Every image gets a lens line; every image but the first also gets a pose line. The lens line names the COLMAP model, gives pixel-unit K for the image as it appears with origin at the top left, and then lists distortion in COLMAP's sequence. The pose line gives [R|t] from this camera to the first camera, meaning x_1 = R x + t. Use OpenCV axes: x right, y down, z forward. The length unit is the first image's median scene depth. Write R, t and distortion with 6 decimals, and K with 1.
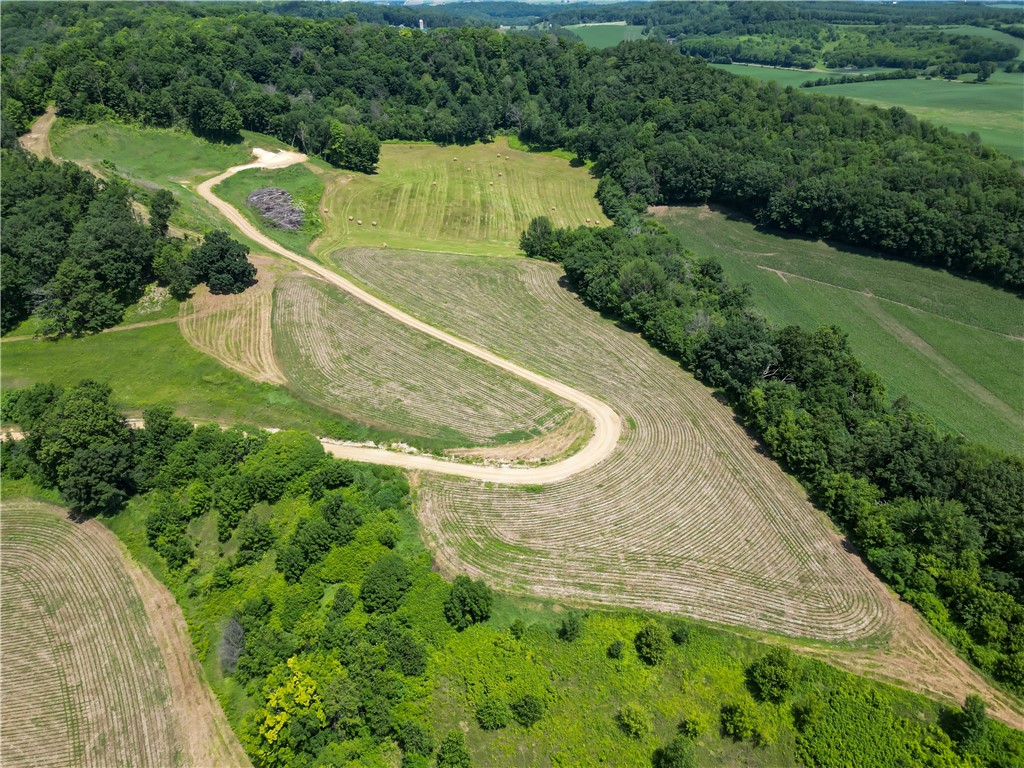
lens RADIAL K [[721.6, 0, 512.9], [0, 721.6, 380.7], [0, 0, 1]] dist [0.066205, -0.054600]
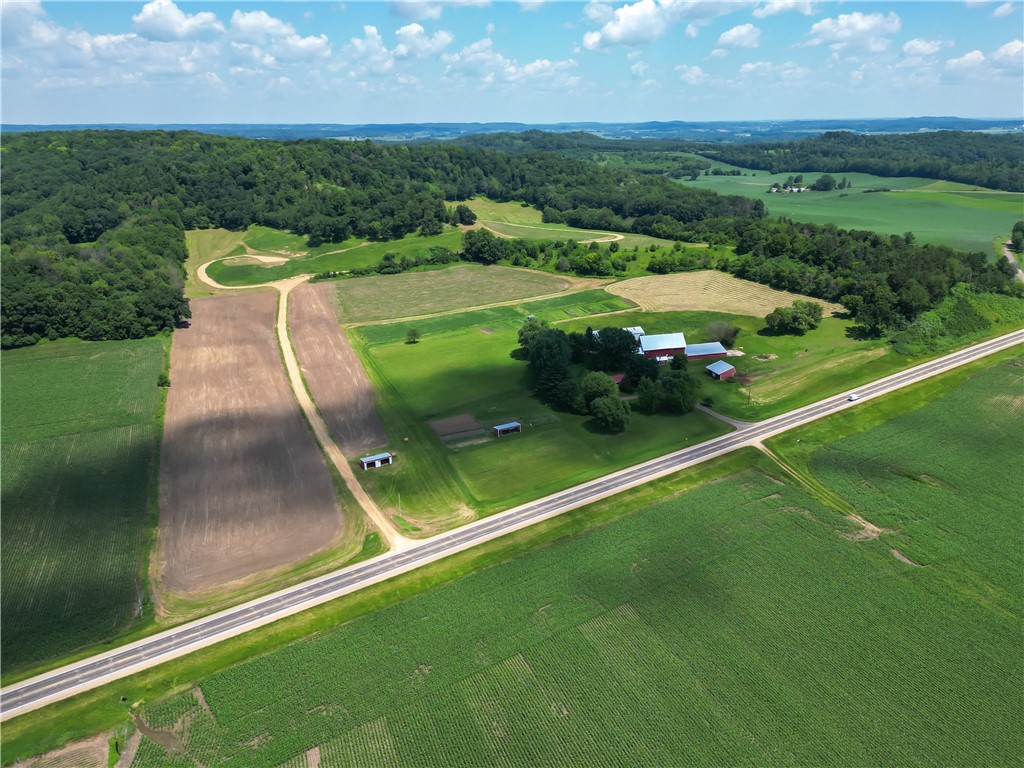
lens RADIAL K [[730.6, 0, 534.8], [0, 730.6, 386.5], [0, 0, 1]] dist [0.077725, -0.070883]
pose [[0.947166, -0.103817, 0.303476, -0.613903], [0.149864, 0.979780, -0.132561, 0.514842], [-0.283578, 0.171037, 0.943573, -0.930171]]
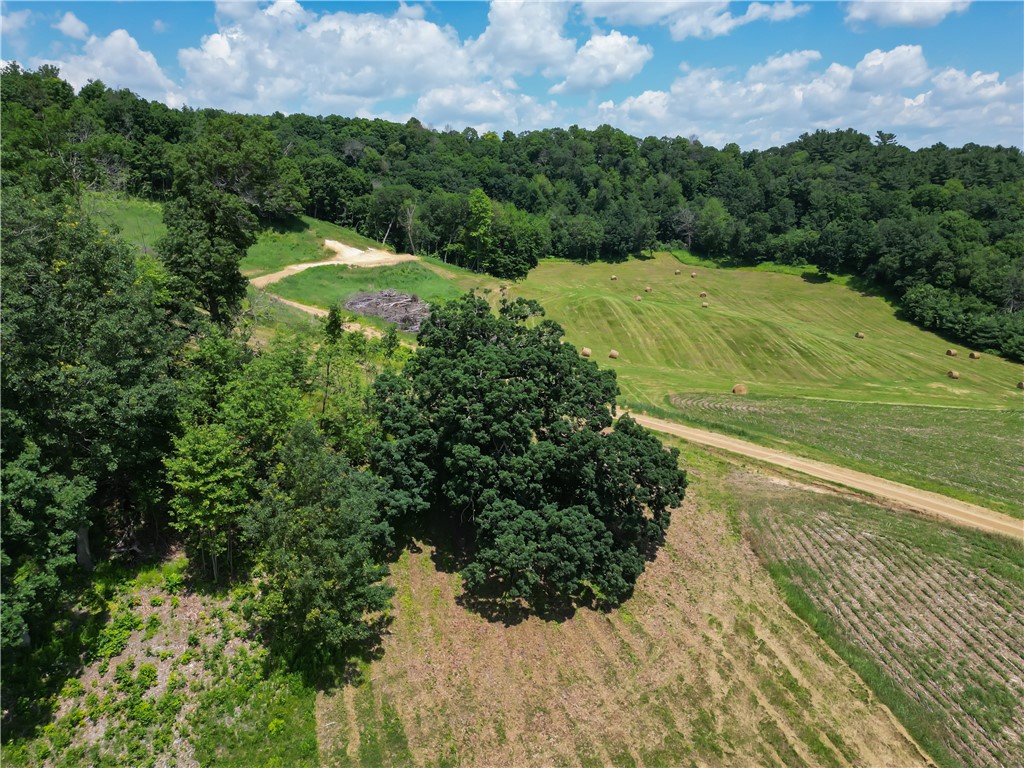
lens RADIAL K [[715.6, 0, 511.3], [0, 715.6, 386.0], [0, 0, 1]] dist [0.076637, -0.072928]
pose [[0.998197, -0.014408, 0.058267, -0.236708], [0.027541, 0.972480, -0.231353, -0.076120], [-0.053330, 0.232541, 0.971123, 0.464890]]
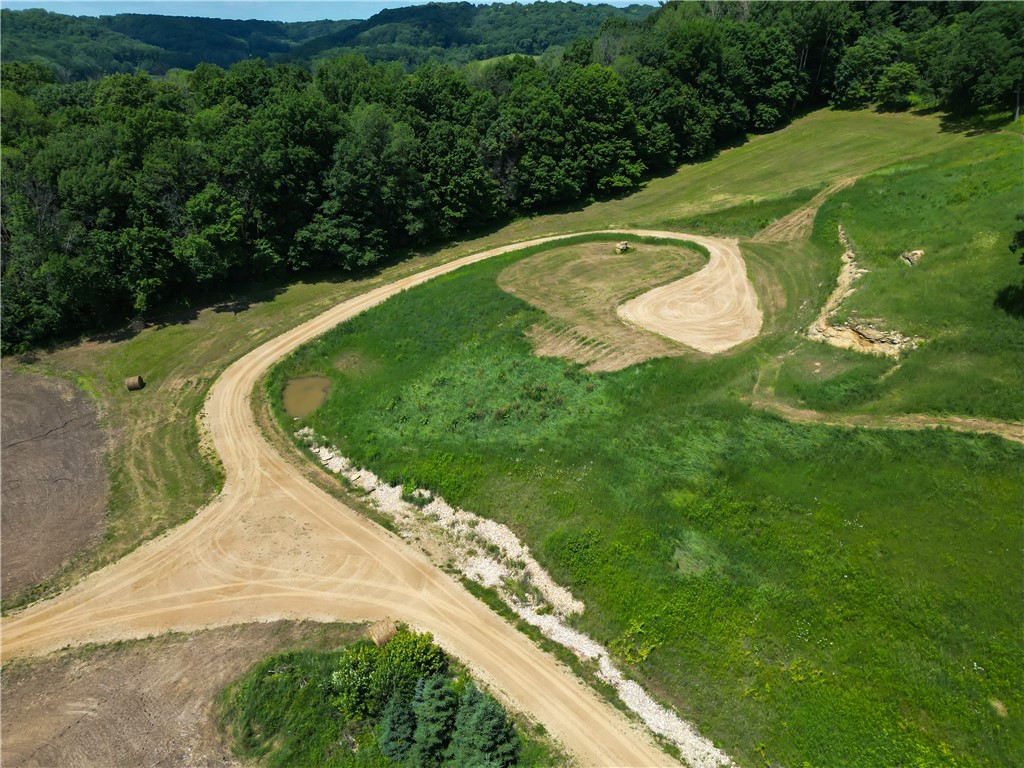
lens RADIAL K [[715.6, 0, 511.3], [0, 715.6, 386.0], [0, 0, 1]] dist [0.076637, -0.072928]
pose [[0.493907, 0.376877, -0.783594, -0.476022], [-0.396562, 0.899638, 0.182732, 0.001176], [0.773819, 0.220491, 0.593792, 0.376087]]
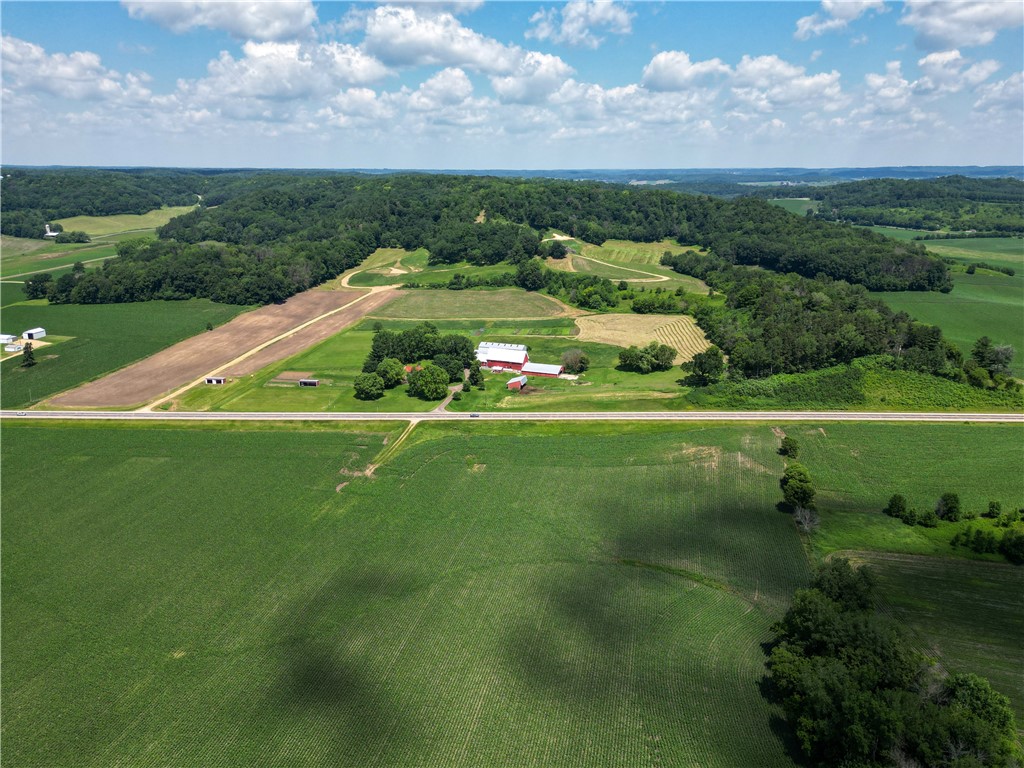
lens RADIAL K [[767.8, 0, 479.4], [0, 767.8, 385.9], [0, 0, 1]] dist [0.068680, -0.058553]
pose [[0.950235, 0.097652, -0.295834, 0.188529], [-0.160113, 0.967672, -0.194871, 0.643499], [0.267240, 0.232540, 0.935151, -1.201309]]
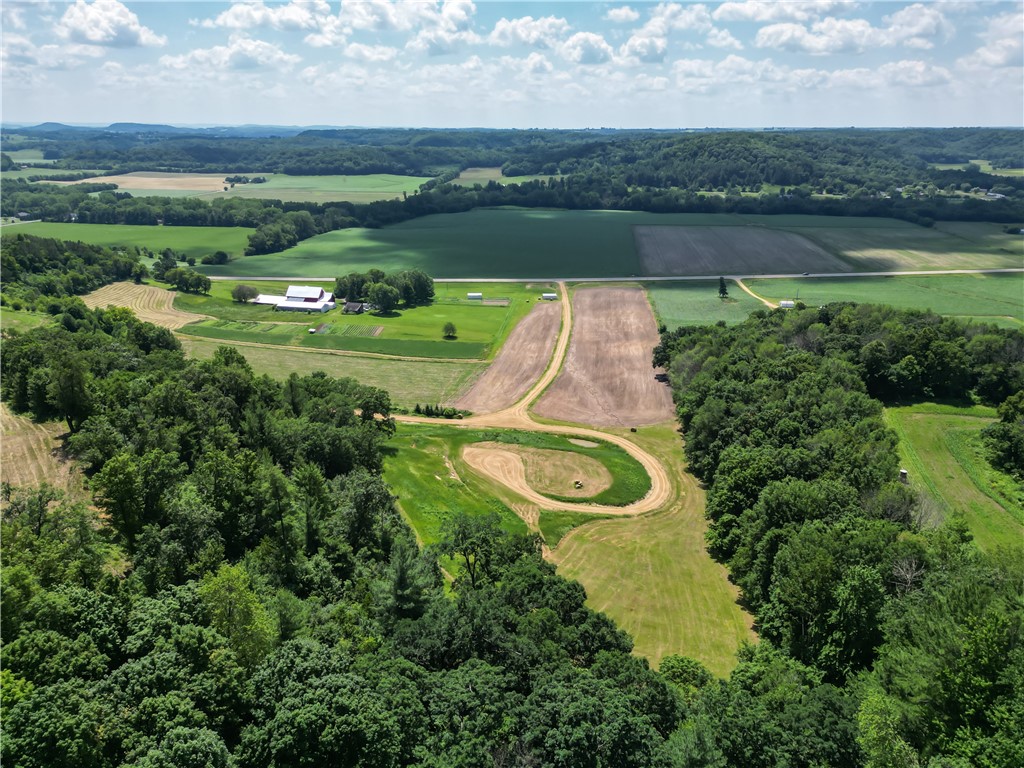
lens RADIAL K [[734.6, 0, 510.0], [0, 734.6, 389.4], [0, 0, 1]] dist [0.077251, -0.076174]
pose [[-0.981034, -0.057771, 0.185027, -0.752291], [0.098430, 0.673849, 0.732283, -0.470587], [-0.166985, 0.736607, -0.655383, 0.890978]]
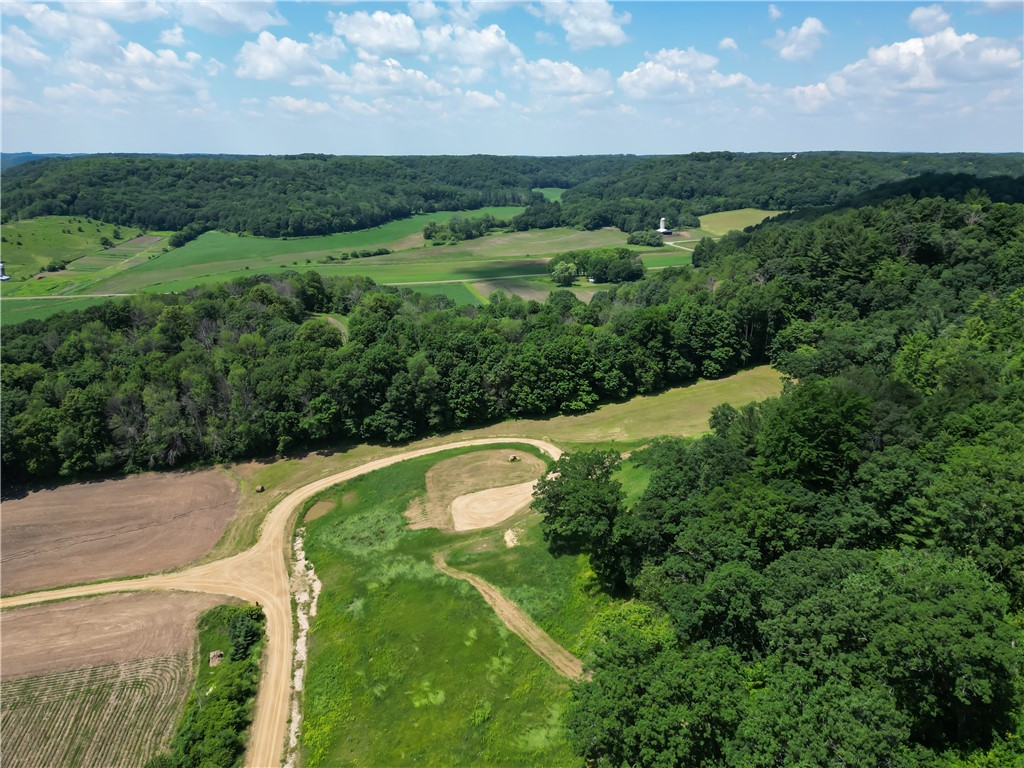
lens RADIAL K [[722.1, 0, 511.2], [0, 722.1, 386.0], [0, 0, 1]] dist [0.093562, -0.105020]
pose [[0.134462, 0.308433, -0.941695, -0.230067], [-0.472541, 0.855268, 0.212652, -0.168980], [0.870991, 0.416396, 0.260748, 0.414129]]
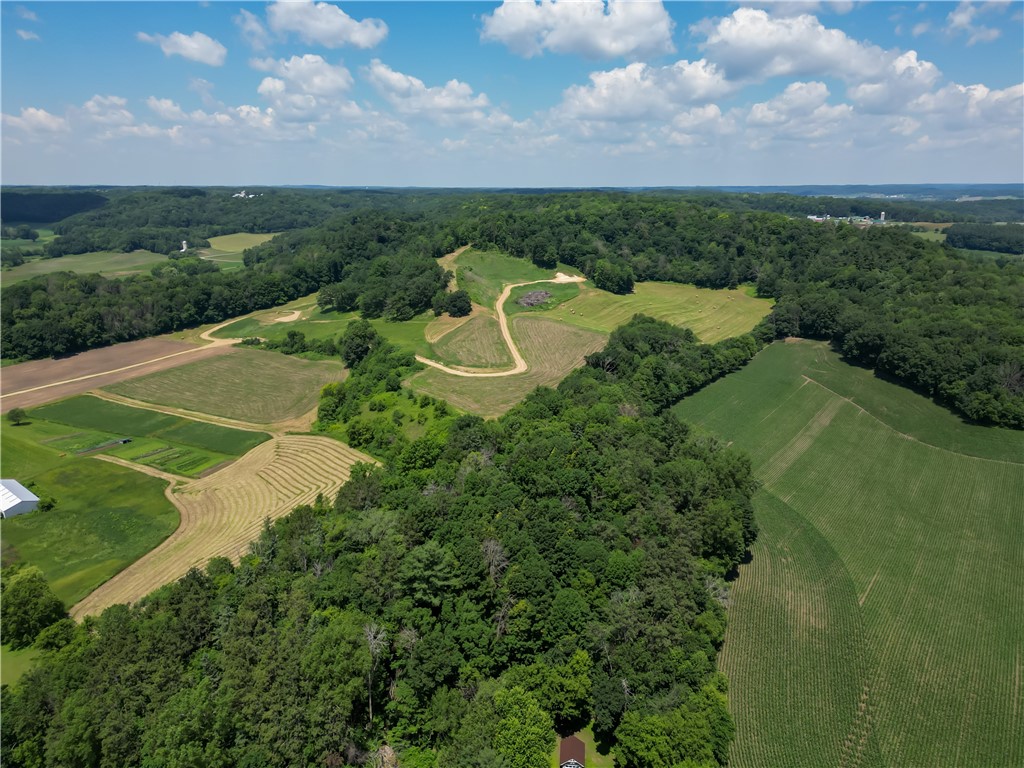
lens RADIAL K [[722.1, 0, 511.2], [0, 722.1, 386.0], [0, 0, 1]] dist [0.093562, -0.105020]
pose [[0.765525, 0.180258, -0.617640, 0.618079], [-0.312046, 0.943513, -0.111398, 0.145012], [0.562671, 0.278010, 0.778532, -0.283616]]
